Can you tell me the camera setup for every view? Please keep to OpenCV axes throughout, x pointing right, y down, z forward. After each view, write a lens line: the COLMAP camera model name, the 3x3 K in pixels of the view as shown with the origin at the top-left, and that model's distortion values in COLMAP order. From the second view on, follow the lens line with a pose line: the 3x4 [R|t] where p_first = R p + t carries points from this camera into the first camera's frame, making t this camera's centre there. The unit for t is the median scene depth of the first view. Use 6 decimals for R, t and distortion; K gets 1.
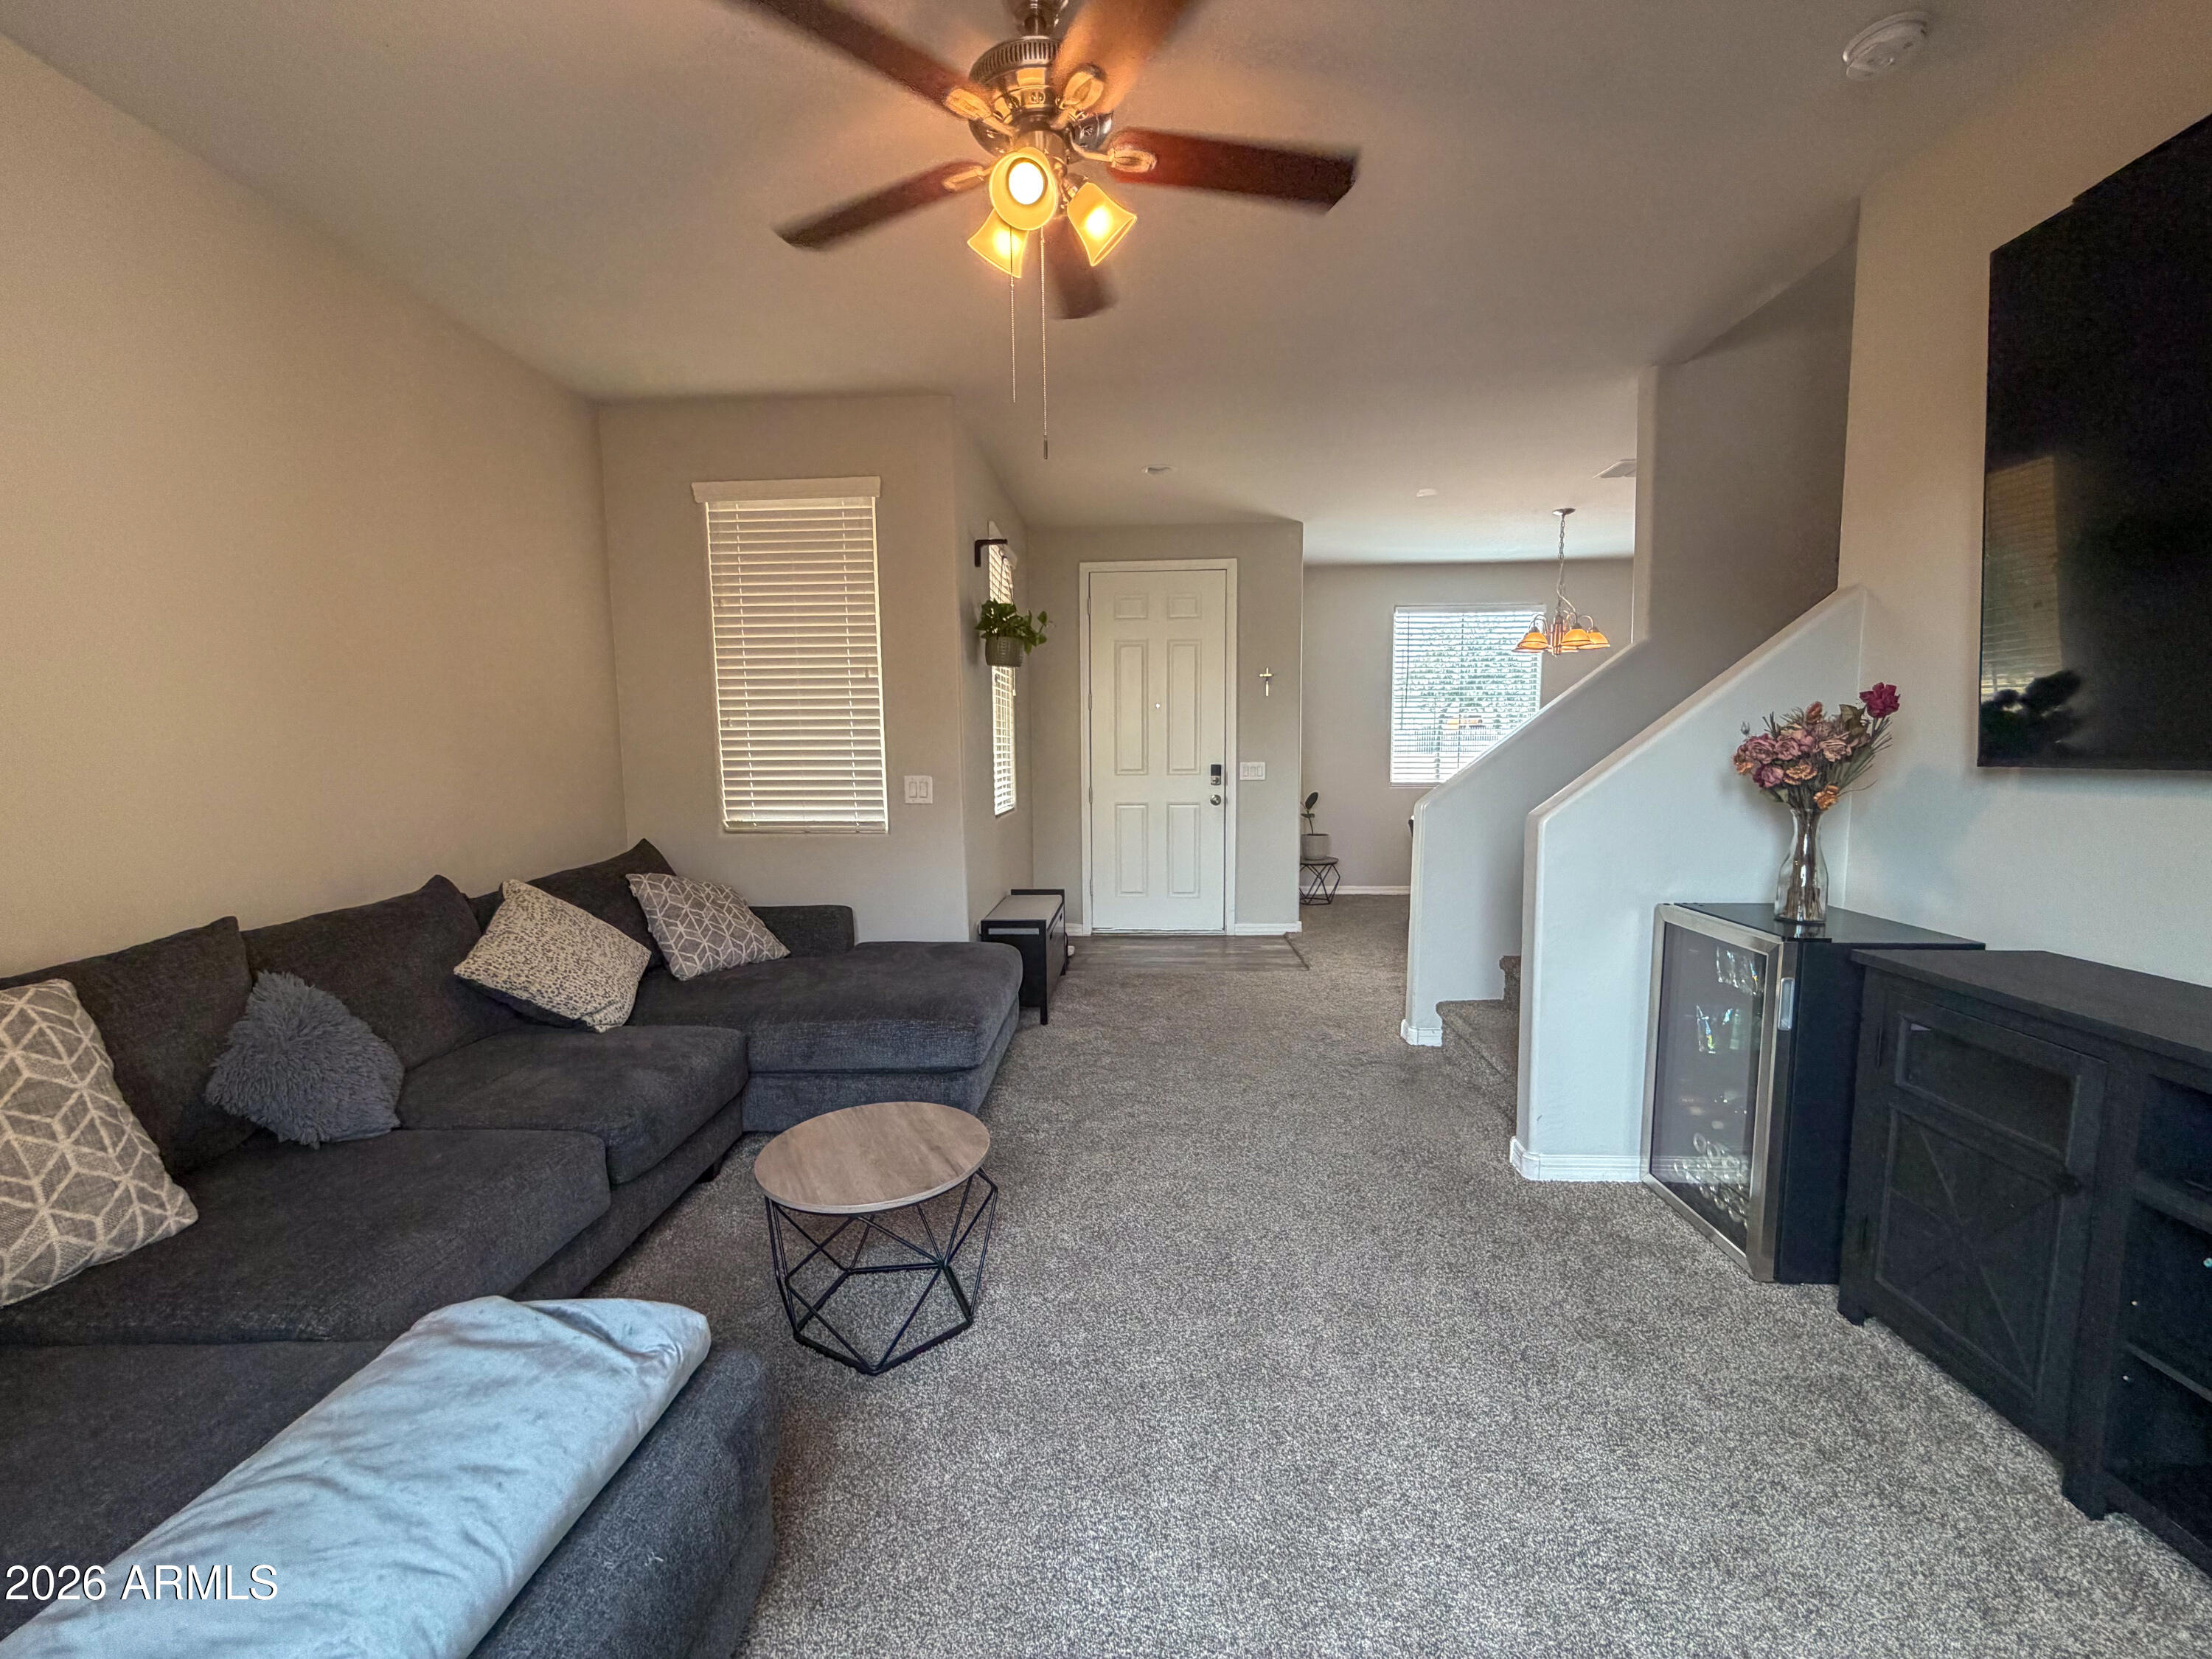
lens RADIAL K [[882.3, 0, 1101.7], [0, 882.3, 832.7], [0, 0, 1]] dist [0.001326, -0.000409]
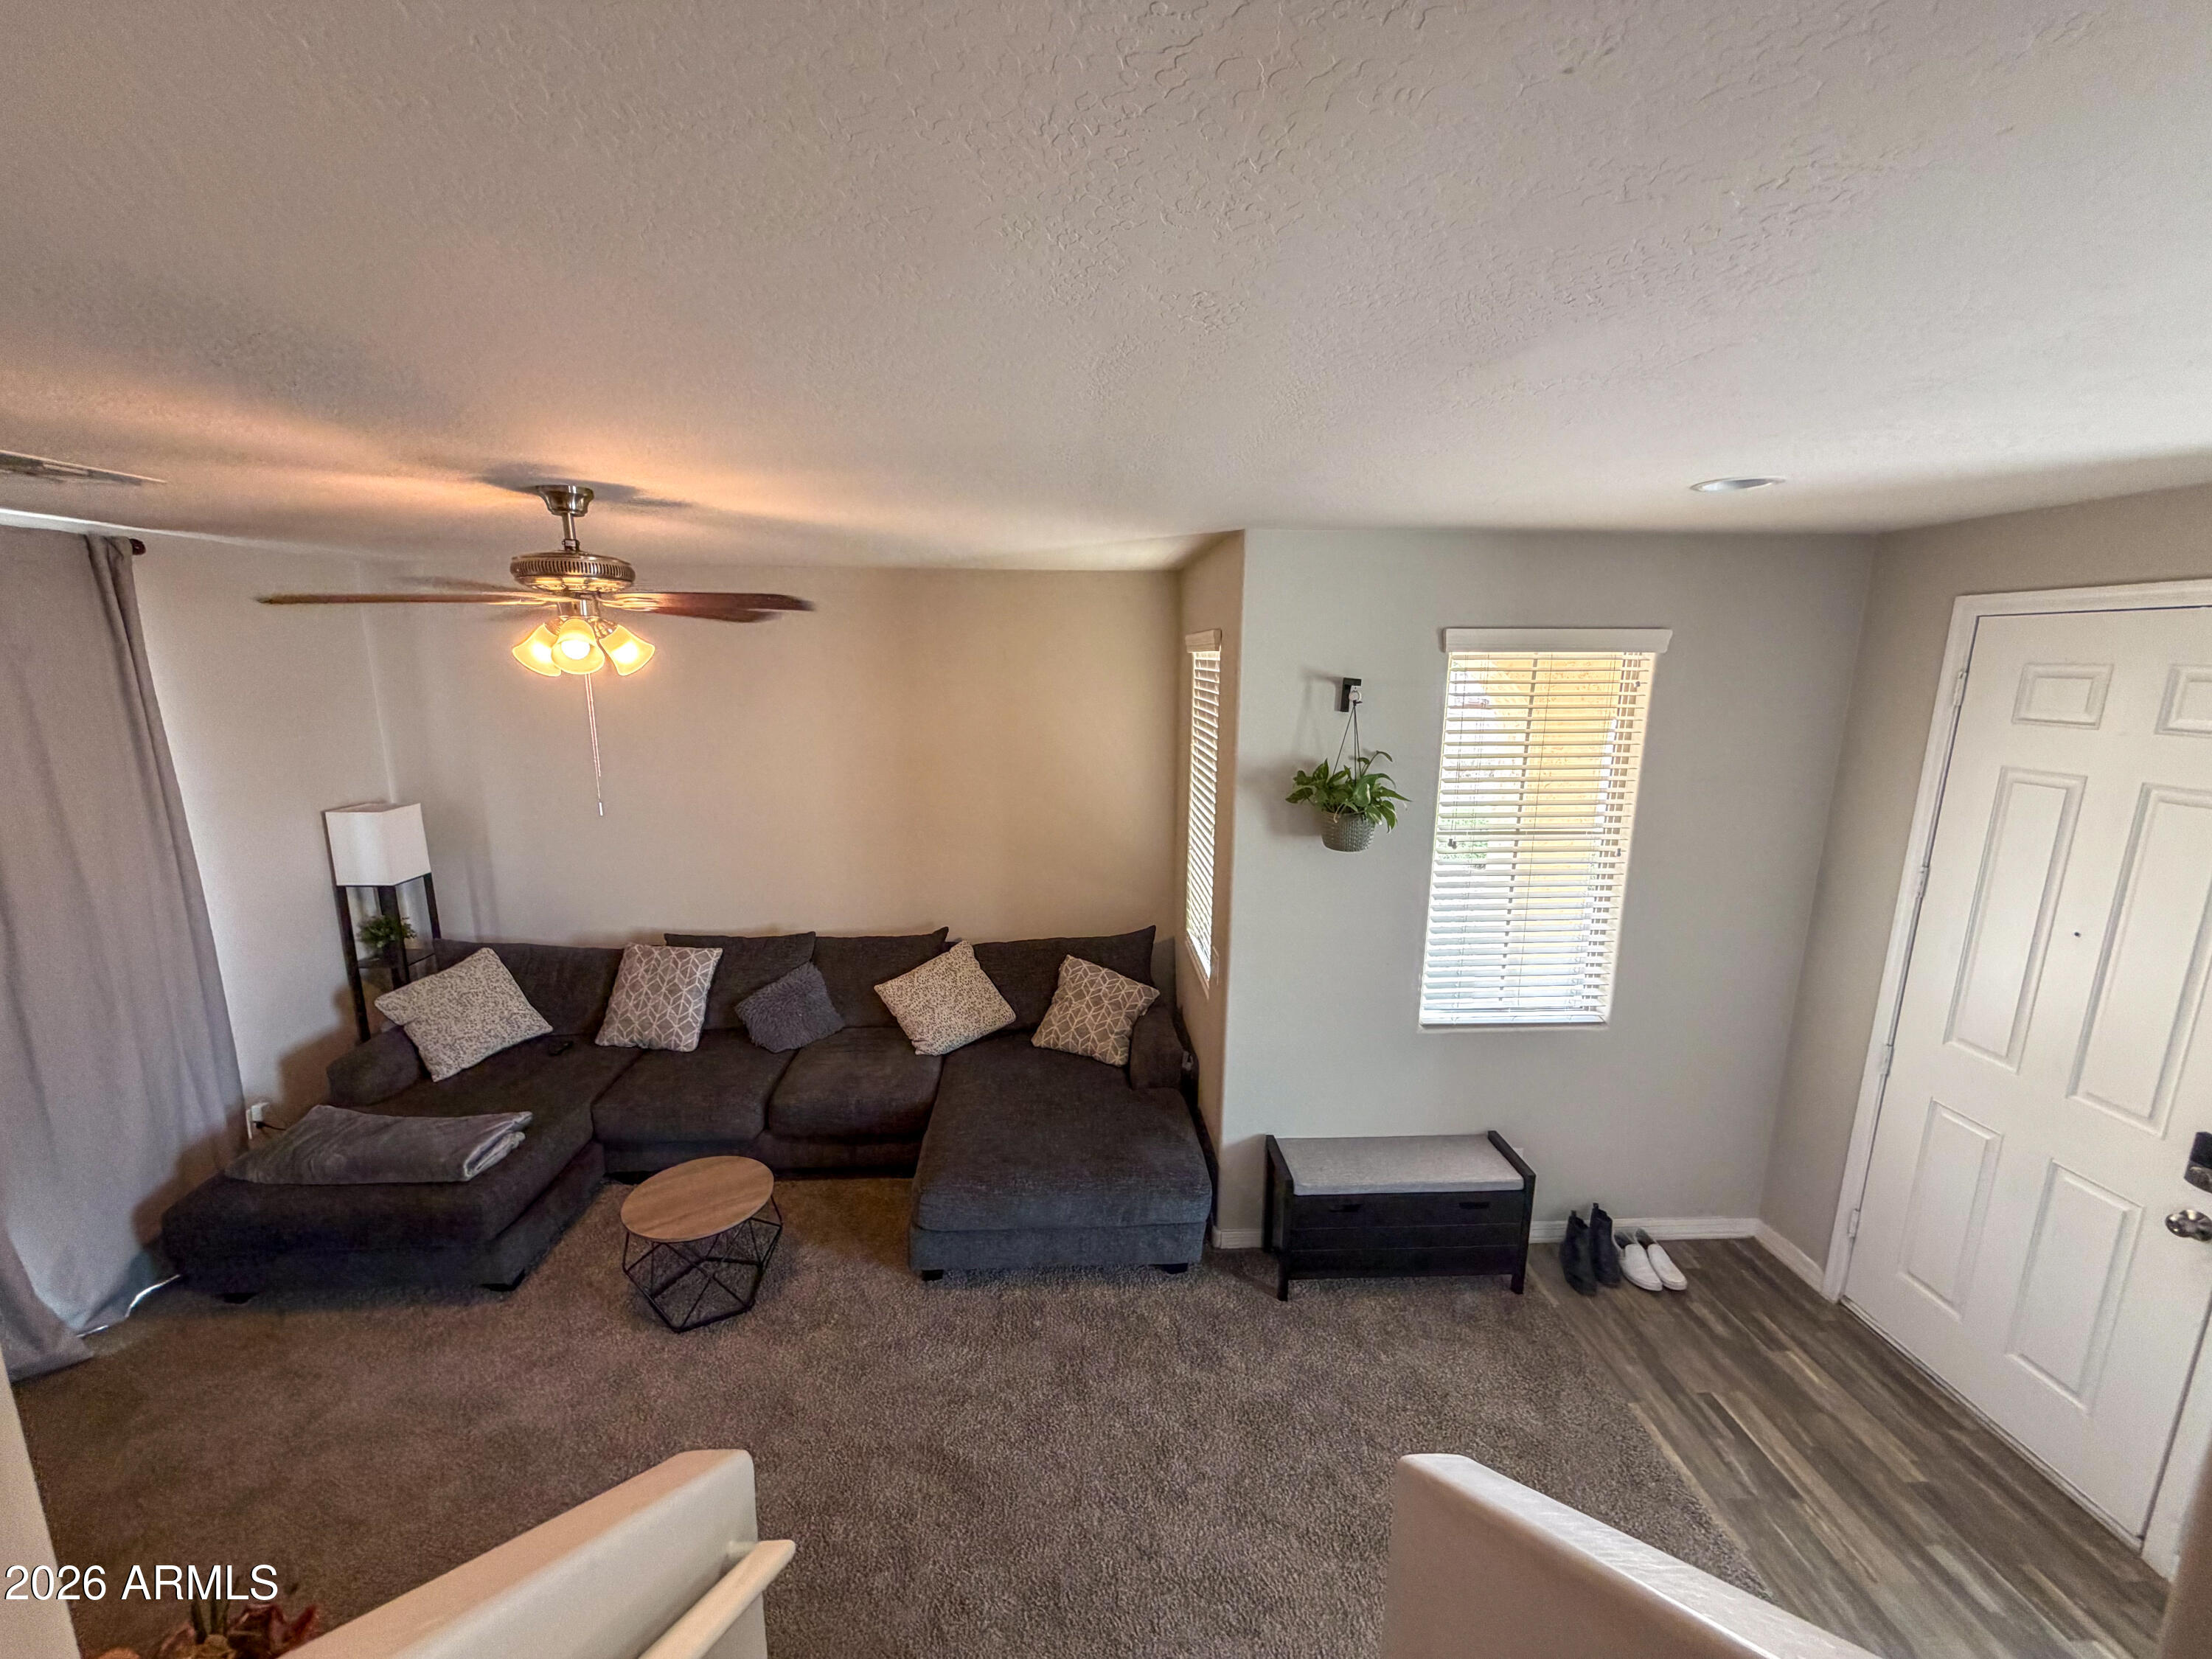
lens RADIAL K [[882.3, 0, 1097.3], [0, 882.3, 831.9], [0, 0, 1]] dist [0.001326, -0.000409]
pose [[0.099071, 0.203333, -0.974084, 0.659980], [-0.101956, 0.975823, 0.193326, -0.356558], [0.989843, 0.080161, 0.117407, 0.773581]]
